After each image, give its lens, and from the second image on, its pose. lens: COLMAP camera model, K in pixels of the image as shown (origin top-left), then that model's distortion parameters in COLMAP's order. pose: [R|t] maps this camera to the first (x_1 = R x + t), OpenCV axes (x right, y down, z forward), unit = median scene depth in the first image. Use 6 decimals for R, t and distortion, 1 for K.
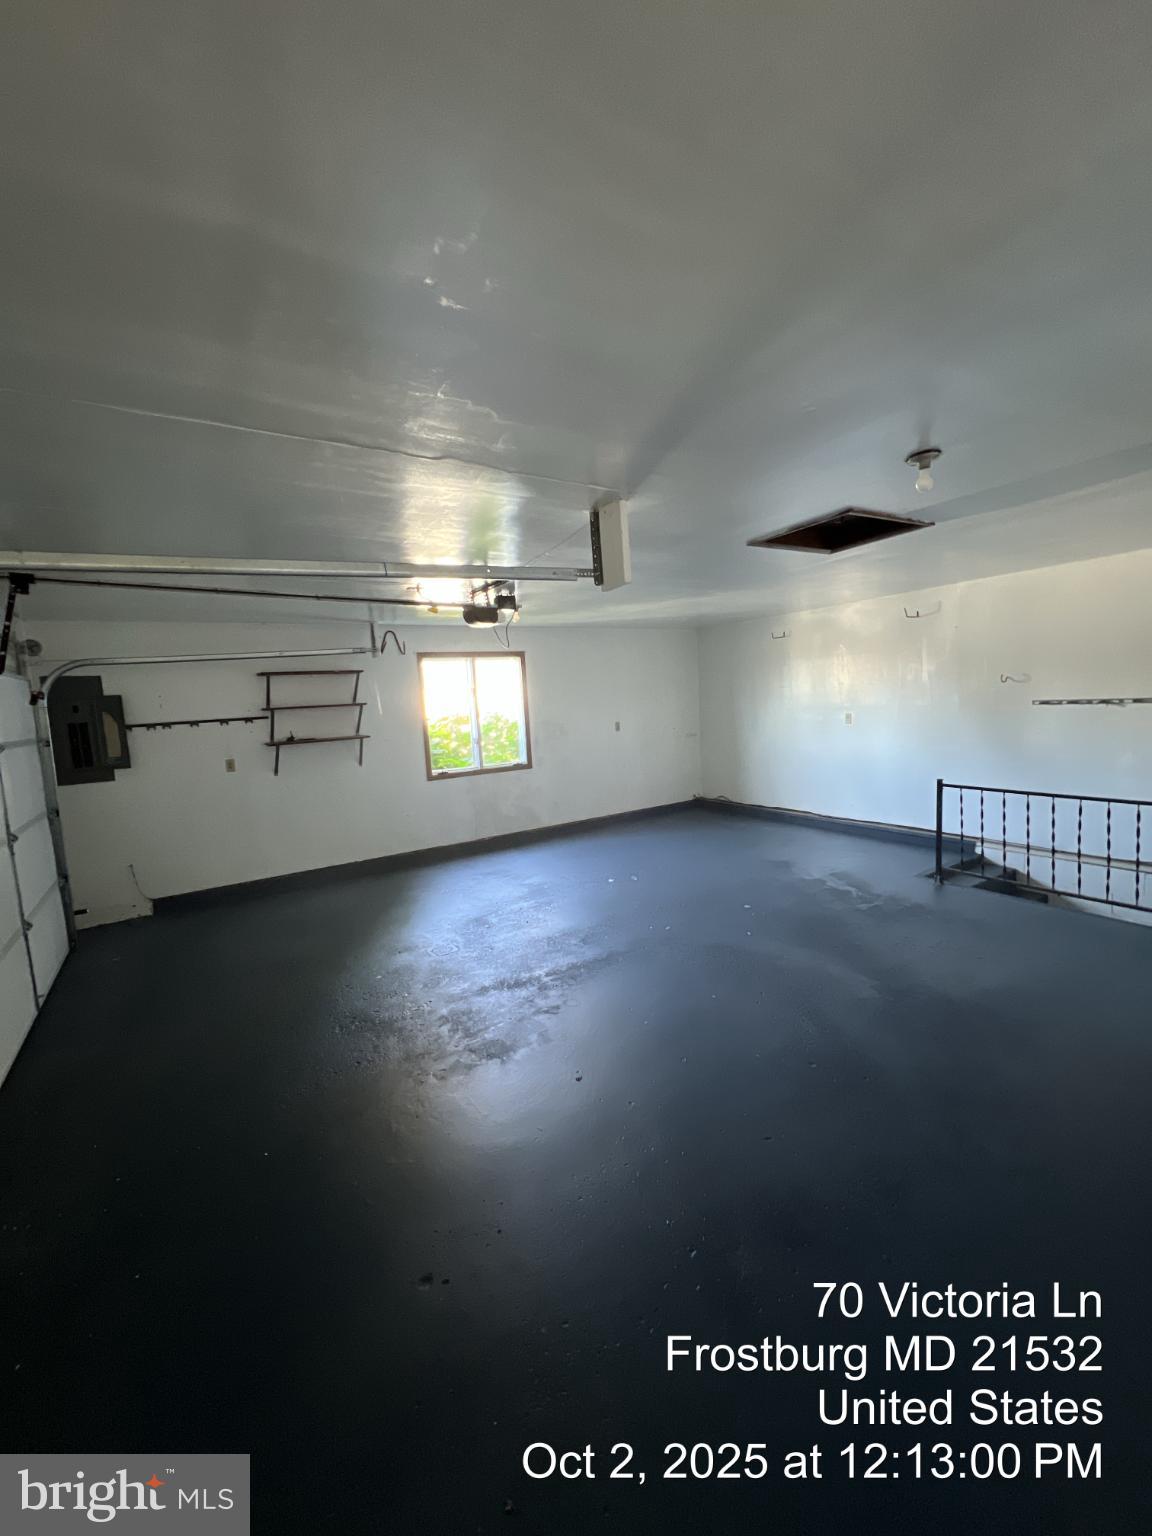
lens RADIAL K [[614.8, 0, 576.0], [0, 614.8, 768.0], [0, 0, 1]] dist [-0.000145, -0.000010]
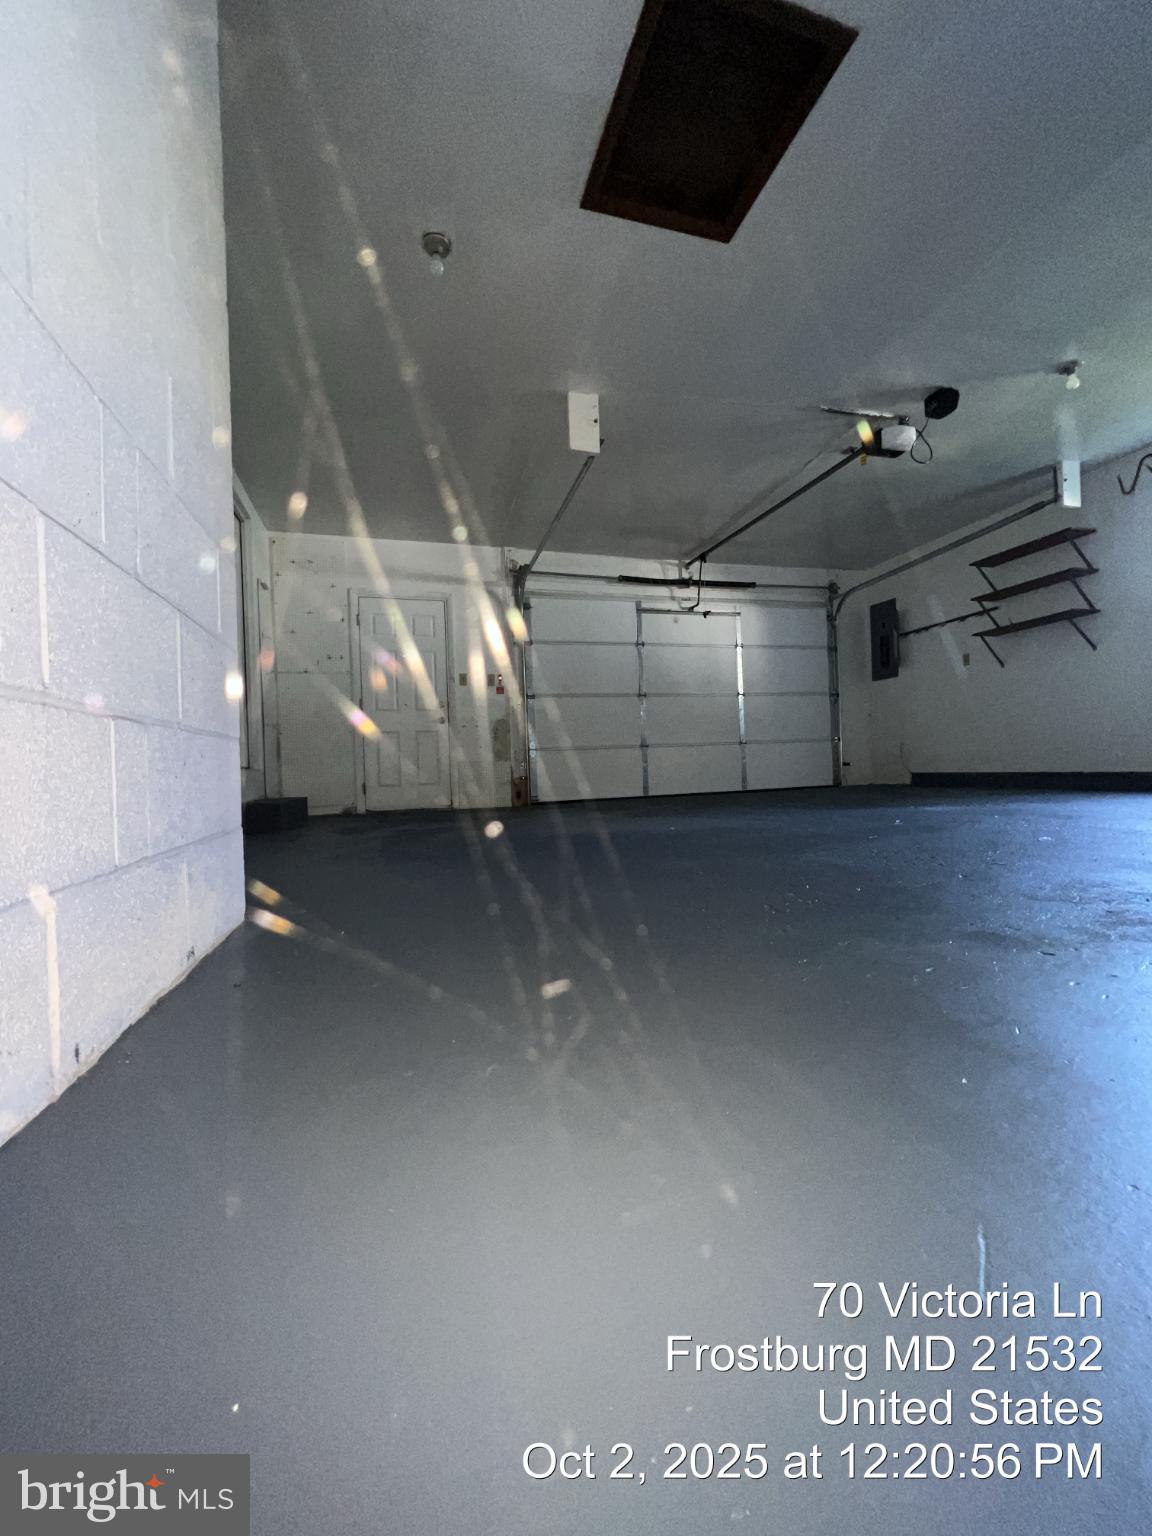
lens RADIAL K [[614.8, 0, 576.0], [0, 614.8, 768.0], [0, 0, 1]] dist [-0.000145, -0.000010]
pose [[-0.267297, 0.066774, -0.961298, 0.714169], [-0.058553, 0.994627, 0.085370, 0.143548], [0.961834, 0.079106, -0.261951, 0.695795]]
